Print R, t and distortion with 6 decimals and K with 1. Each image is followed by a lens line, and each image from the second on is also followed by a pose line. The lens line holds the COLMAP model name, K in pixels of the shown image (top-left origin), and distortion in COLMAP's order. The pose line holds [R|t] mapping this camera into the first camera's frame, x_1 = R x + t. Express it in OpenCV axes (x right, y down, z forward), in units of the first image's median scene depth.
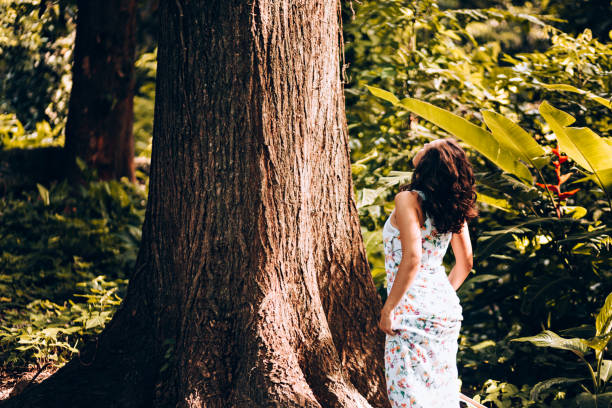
lens RADIAL K [[1508.8, 0, 306.0], [0, 1508.8, 204.0], [0, 0, 1]] dist [-0.002544, 0.042041]
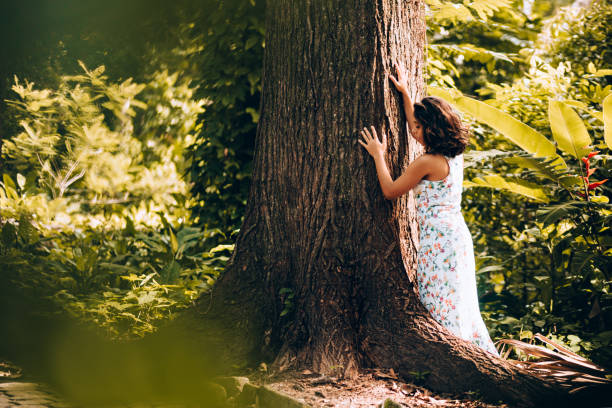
lens RADIAL K [[1533.1, 0, 306.0], [0, 1533.1, 204.0], [0, 0, 1]] dist [-0.009836, 0.235658]
pose [[0.980777, 0.037061, 0.191579, -0.305279], [-0.021515, 0.996351, -0.082599, 0.124394], [-0.193941, 0.076889, 0.977995, -0.125917]]
